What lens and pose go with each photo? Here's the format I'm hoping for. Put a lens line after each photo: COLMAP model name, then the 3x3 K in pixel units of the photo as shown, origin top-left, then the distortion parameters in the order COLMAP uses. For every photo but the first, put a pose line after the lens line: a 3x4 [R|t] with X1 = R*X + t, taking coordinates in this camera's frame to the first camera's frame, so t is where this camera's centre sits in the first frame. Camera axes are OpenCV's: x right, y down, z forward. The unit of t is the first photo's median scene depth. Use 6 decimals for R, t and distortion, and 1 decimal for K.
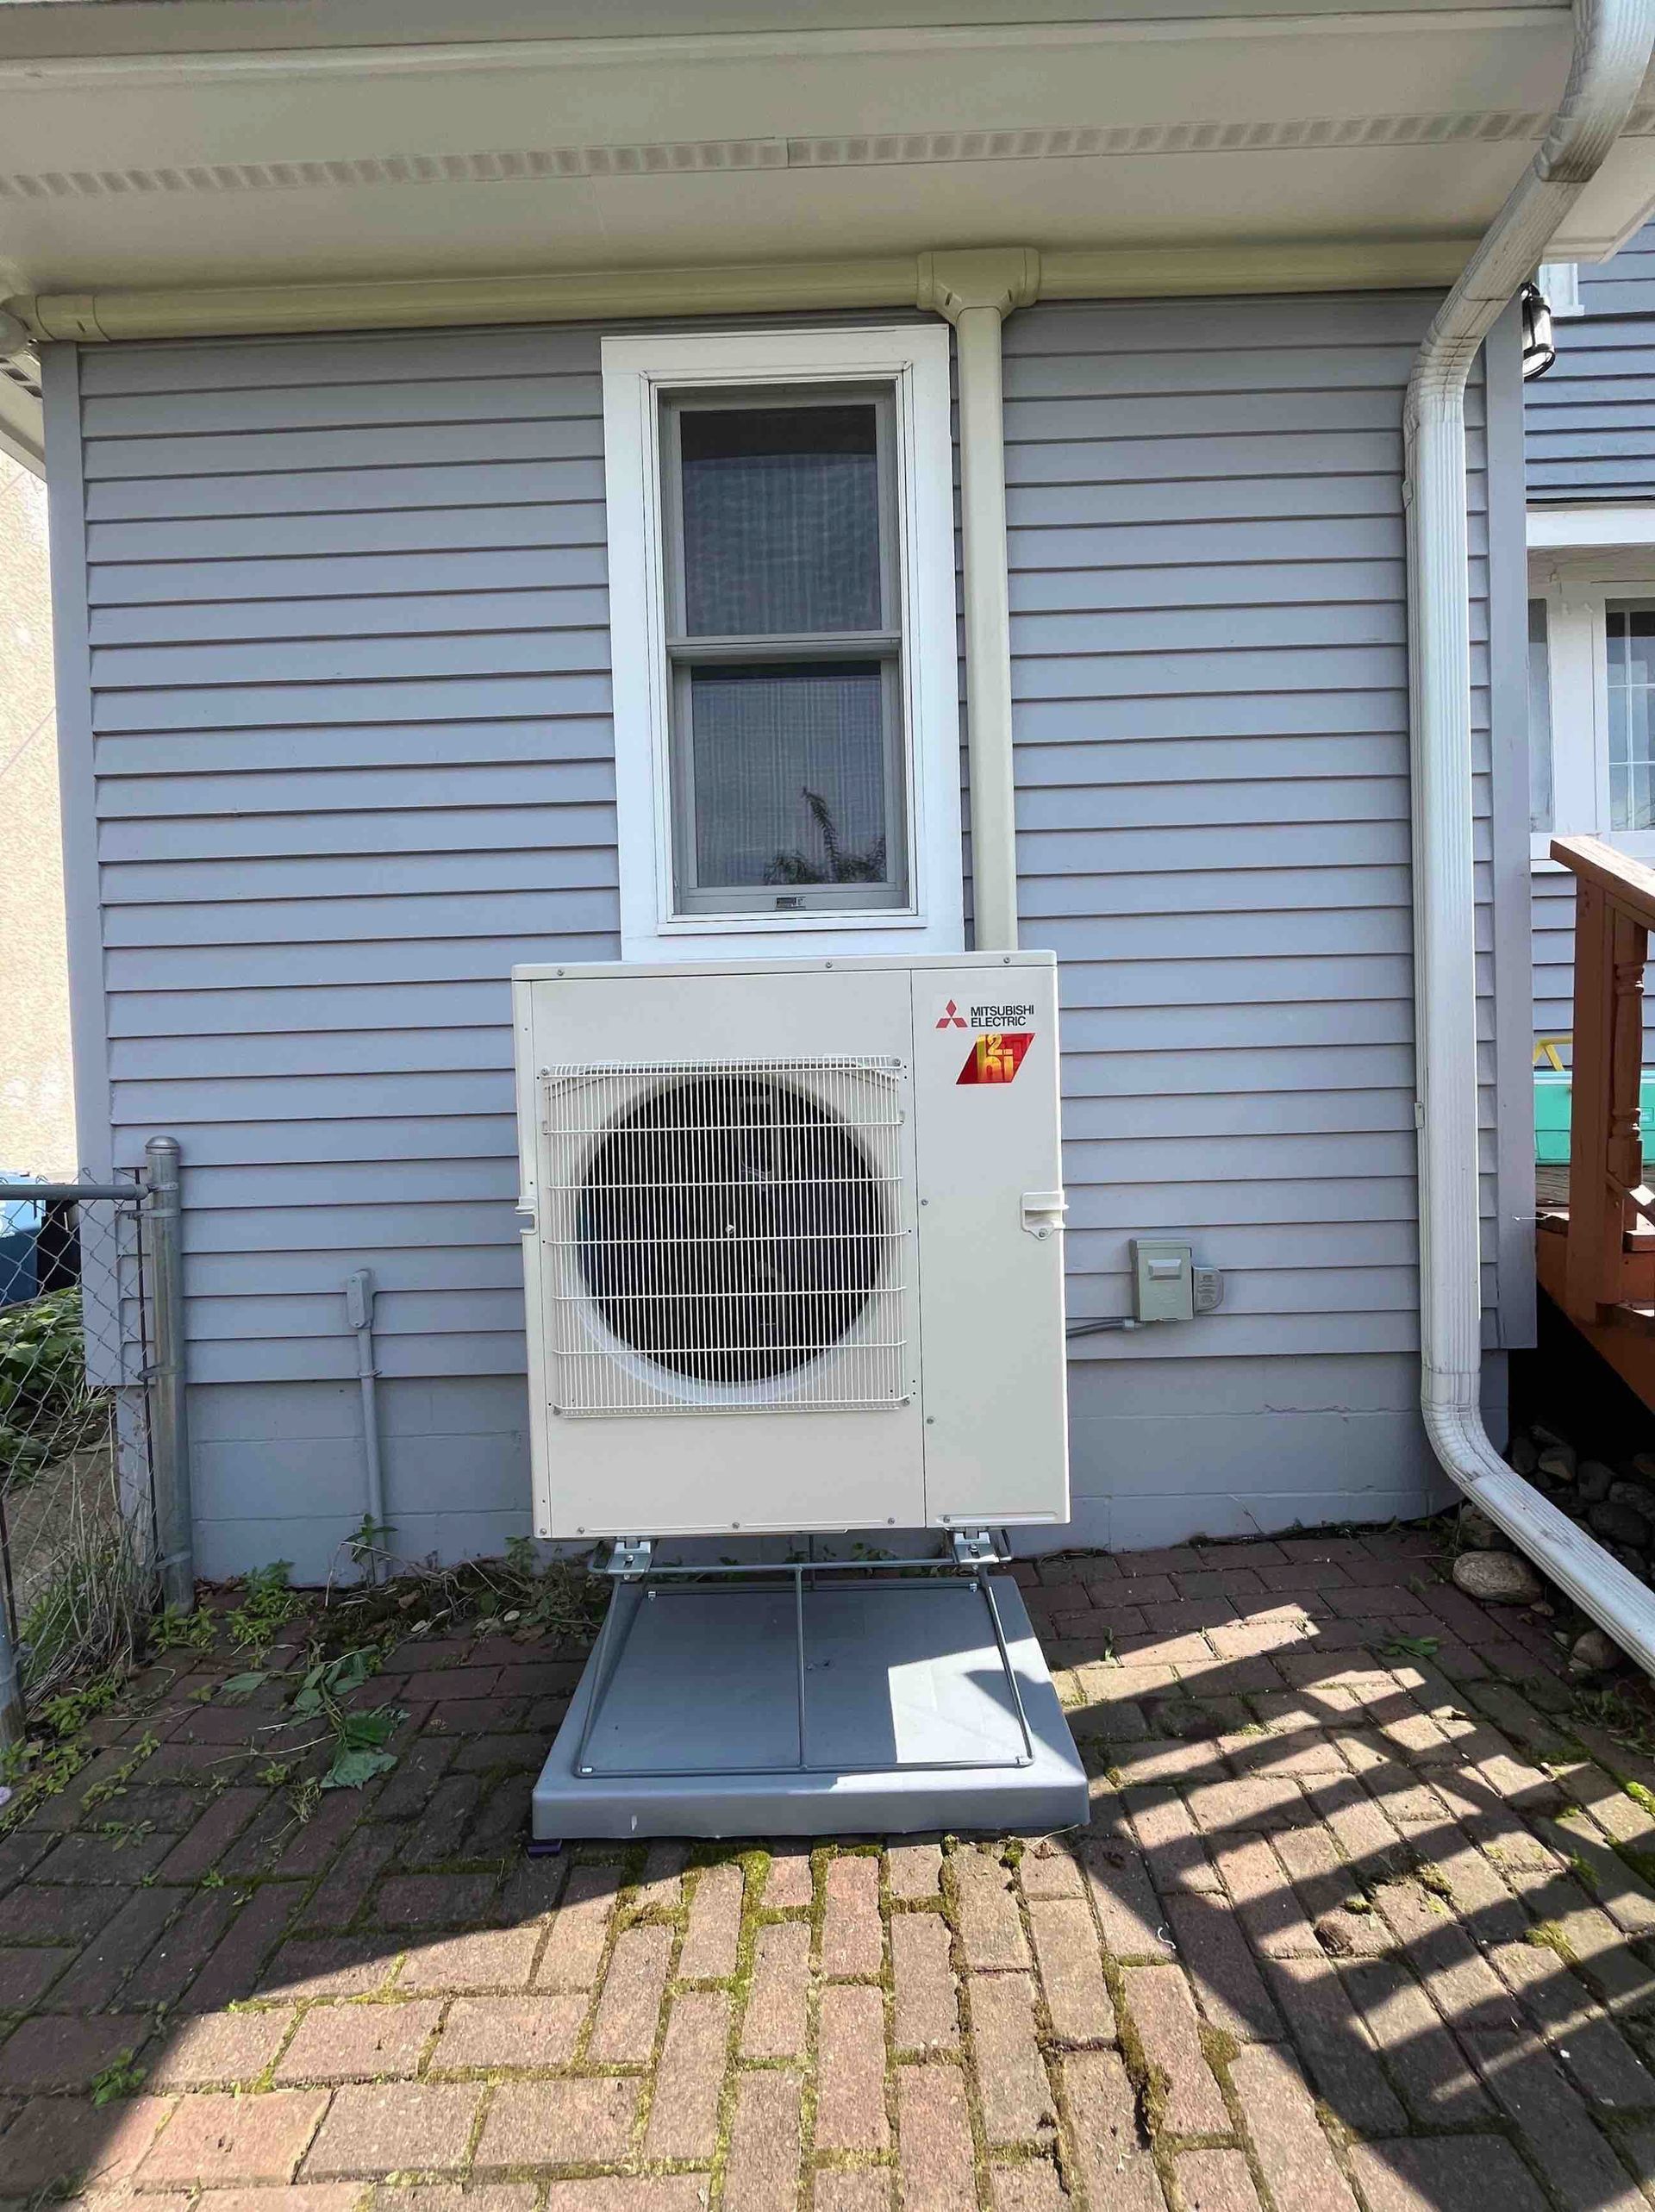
lens RADIAL K [[894.3, 0, 823.3], [0, 894.3, 1101.1], [0, 0, 1]] dist [-0.002880, 0.000370]
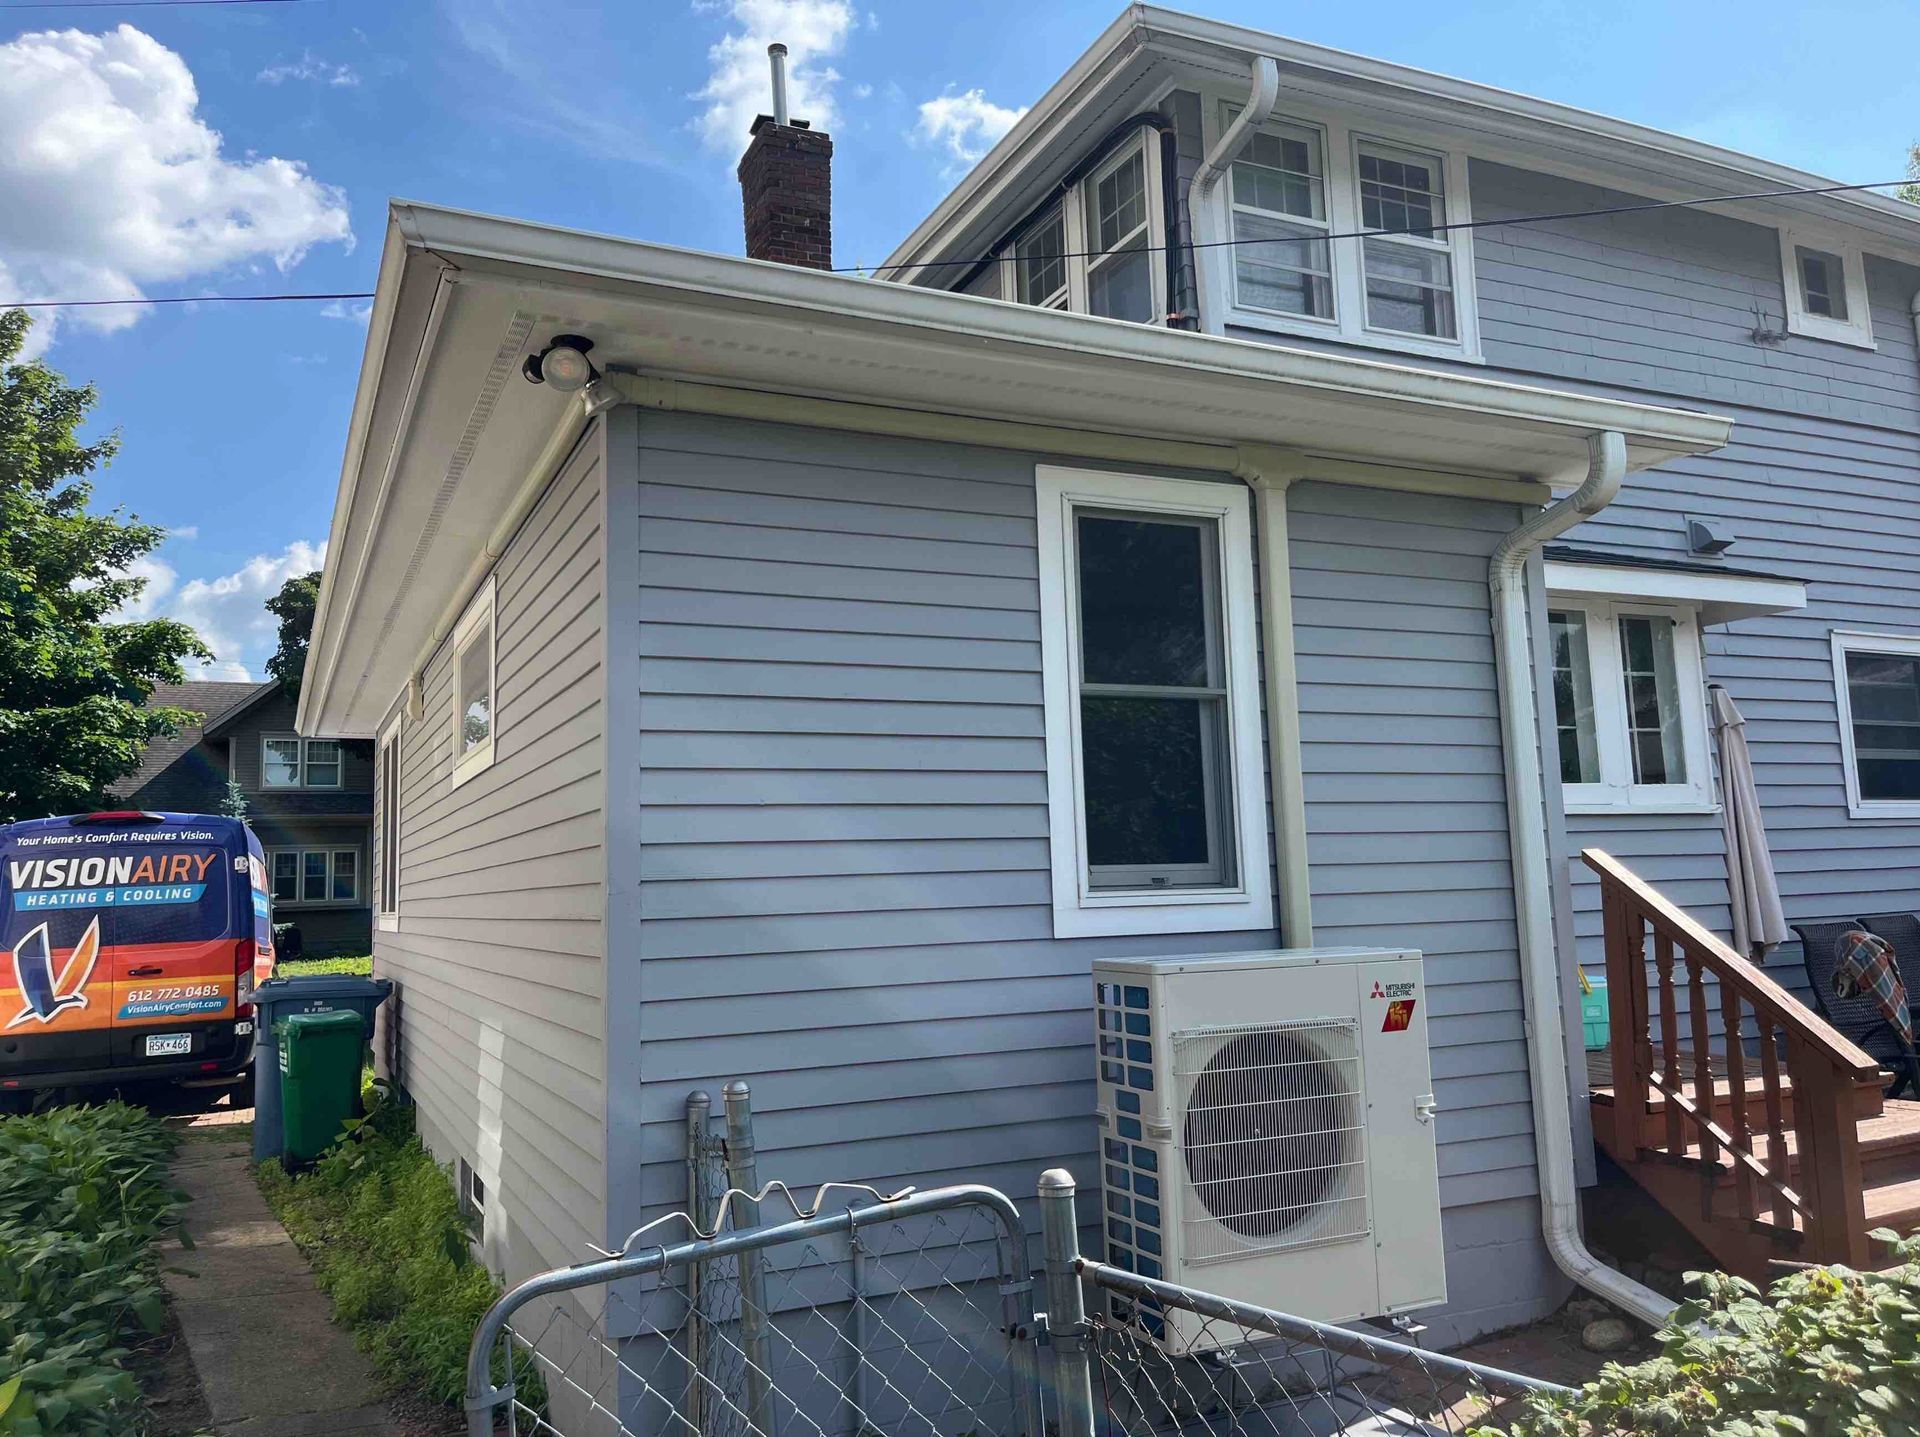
lens RADIAL K [[1404.0, 0, 960.0], [0, 1404.0, 718.5], [0, 0, 1]] dist [-0.003638, 0.001508]
pose [[0.910617, 0.054005, 0.409708, -1.573878], [0.014258, 0.986728, -0.161753, -0.173136], [-0.413006, 0.153136, 0.897761, -1.052242]]
